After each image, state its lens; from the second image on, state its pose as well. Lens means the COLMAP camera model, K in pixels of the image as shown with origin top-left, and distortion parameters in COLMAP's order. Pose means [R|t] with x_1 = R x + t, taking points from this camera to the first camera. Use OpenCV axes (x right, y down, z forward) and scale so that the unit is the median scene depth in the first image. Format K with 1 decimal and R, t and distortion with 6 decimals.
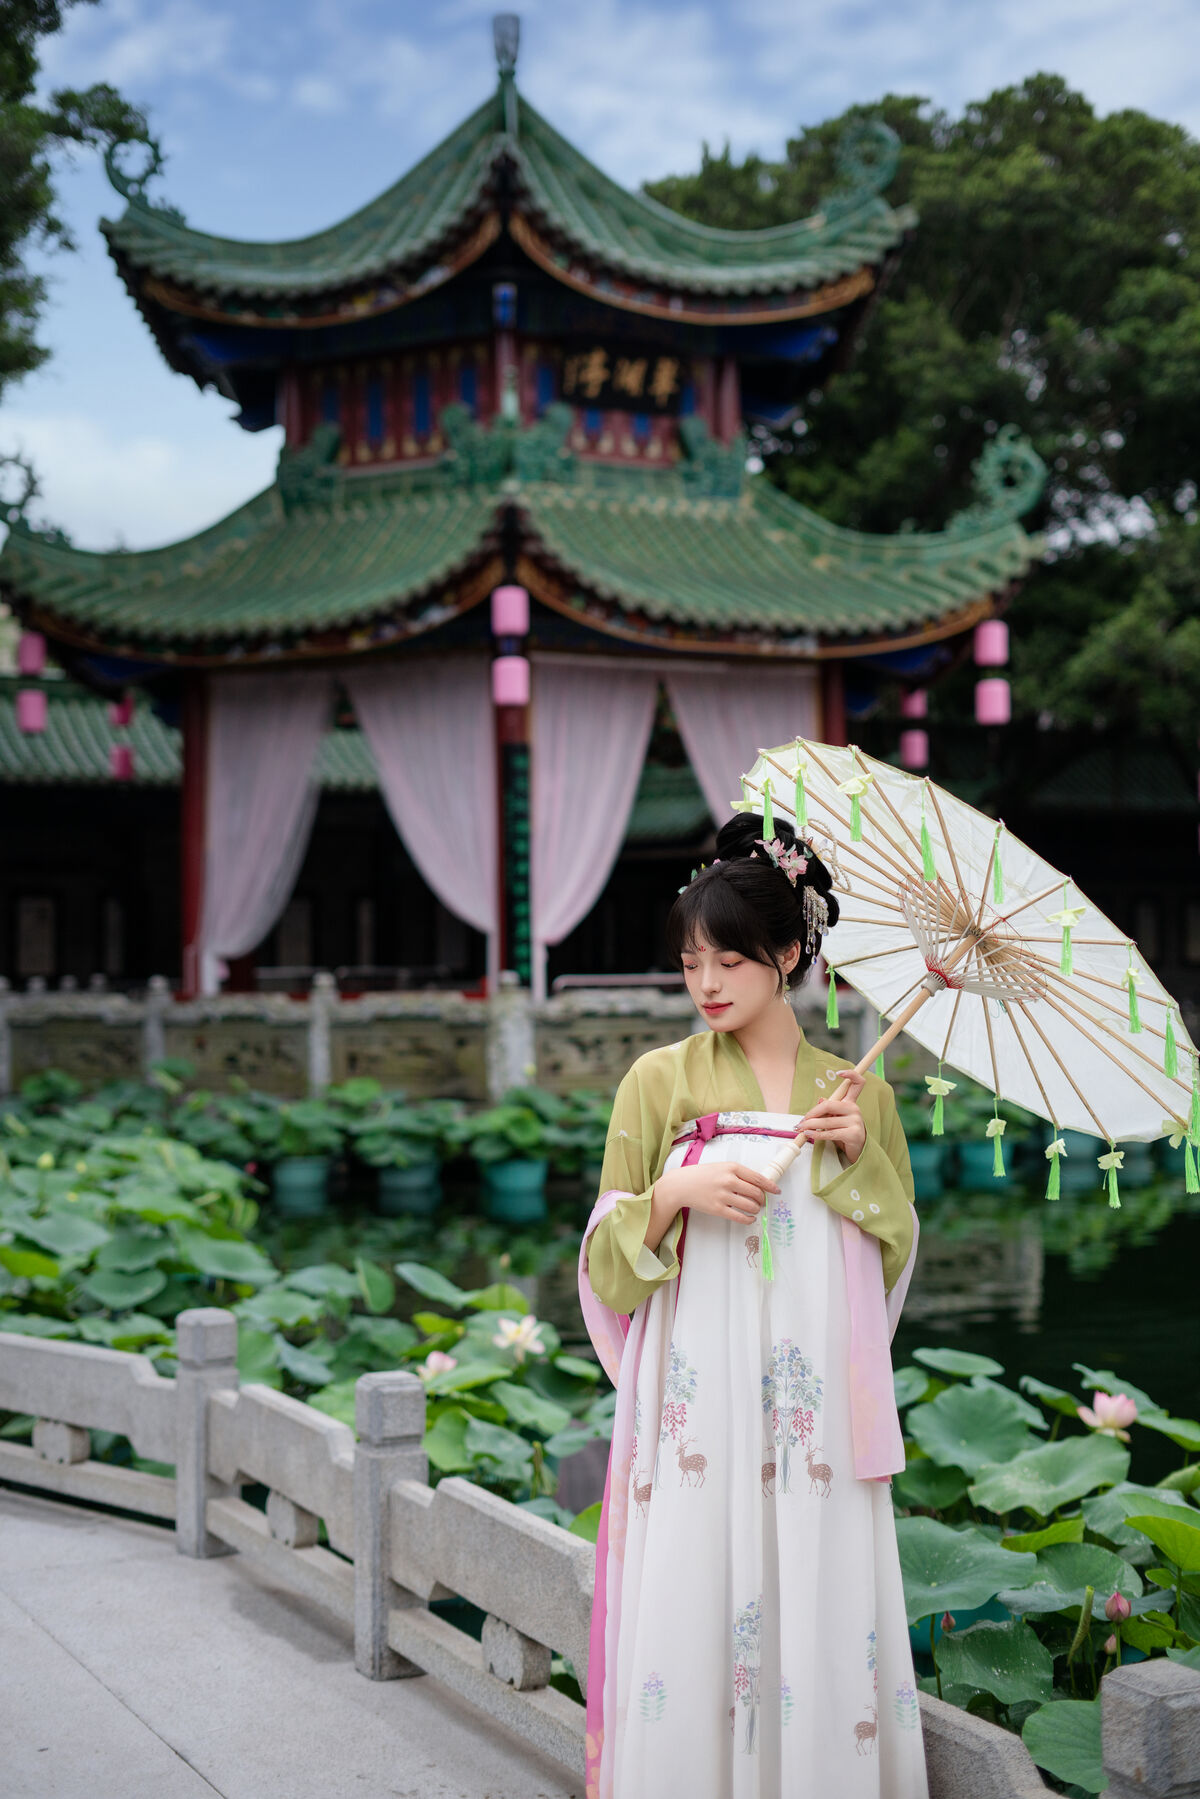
lens RADIAL K [[2542.0, 0, 602.0], [0, 2542.0, 843.5], [0, 0, 1]] dist [-0.033309, 0.013430]
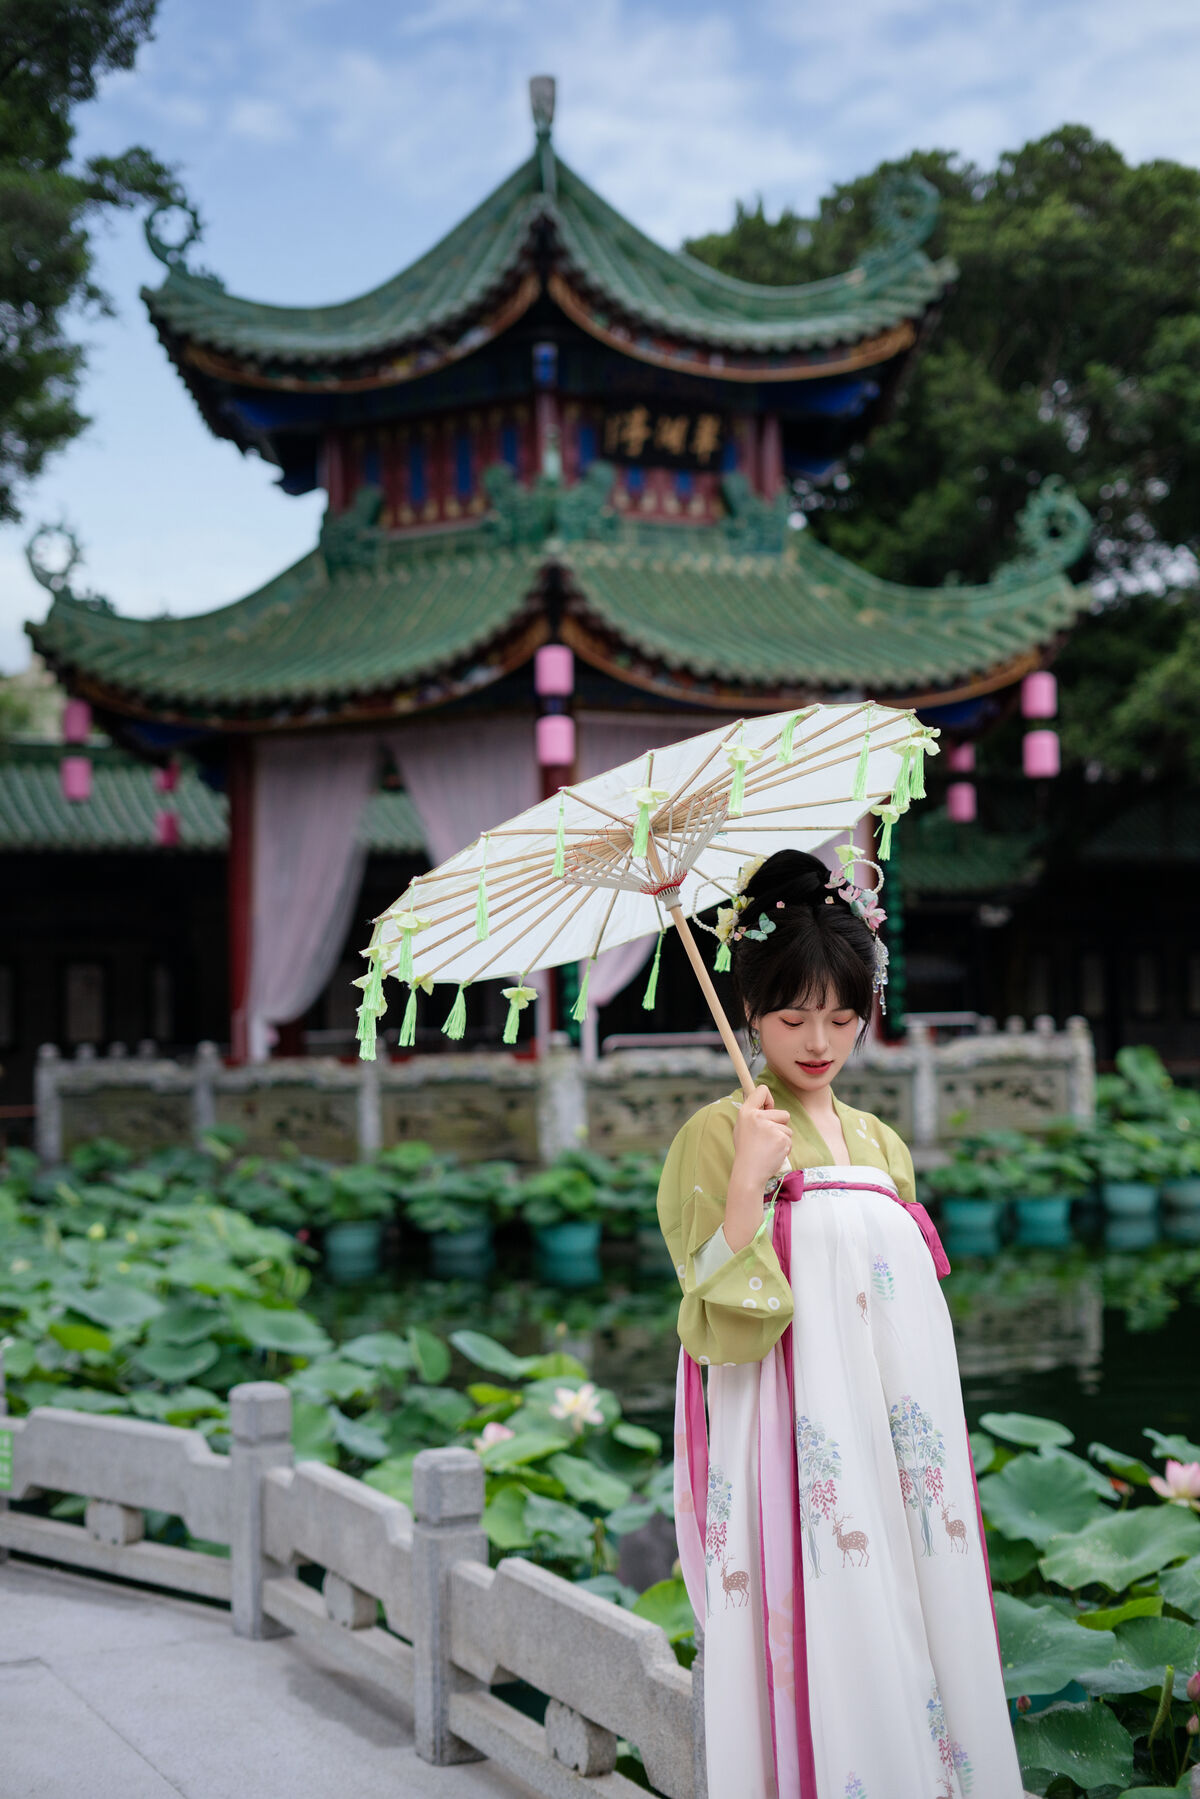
lens RADIAL K [[2544.9, 0, 604.8], [0, 2544.9, 851.0], [0, 0, 1]] dist [-0.028709, -0.030027]
pose [[0.999744, -0.014867, -0.017063, -0.000619], [0.014527, 0.999696, -0.019908, -0.000638], [0.017354, 0.019655, 0.999656, 0.003673]]
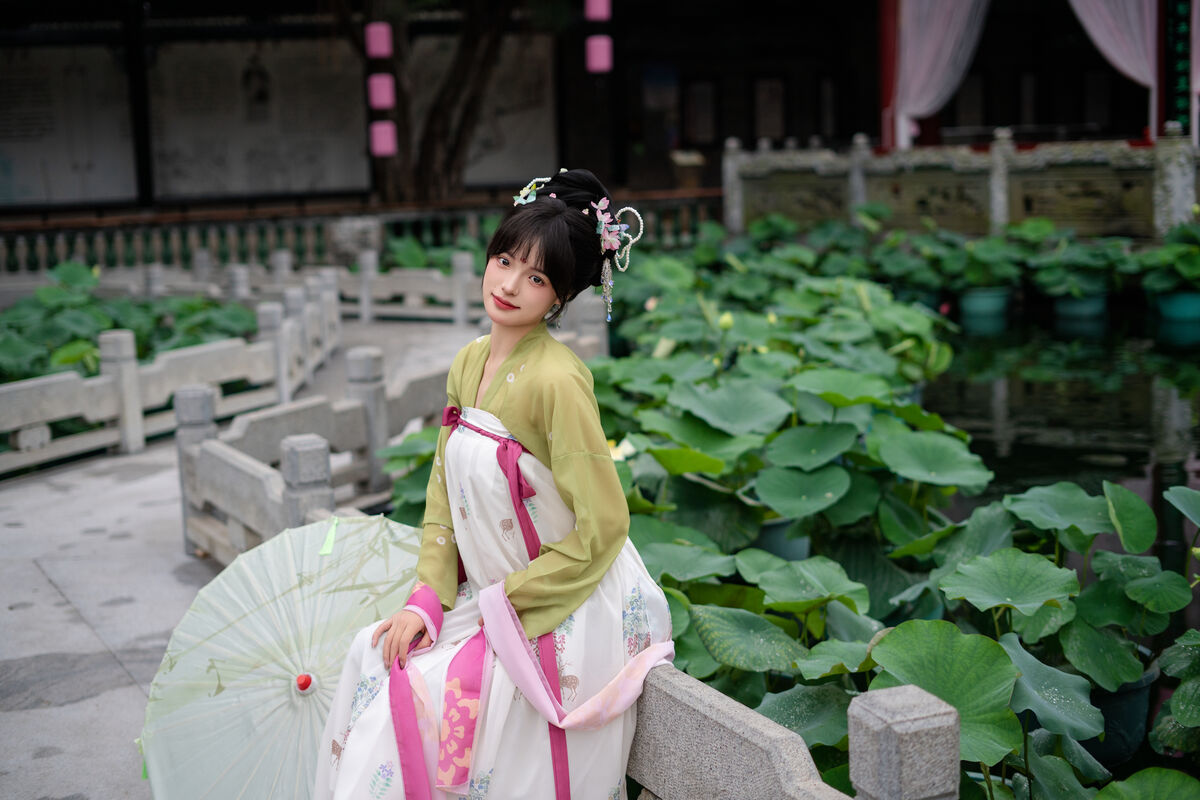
lens RADIAL K [[1695.6, 0, 589.7], [0, 1695.6, 371.2], [0, 0, 1]] dist [-0.033309, 0.013430]
pose [[0.944163, 0.019871, -0.328879, -0.032371], [0.041298, 0.983170, 0.177965, 0.015990], [0.326881, -0.181610, 0.927452, 0.210534]]
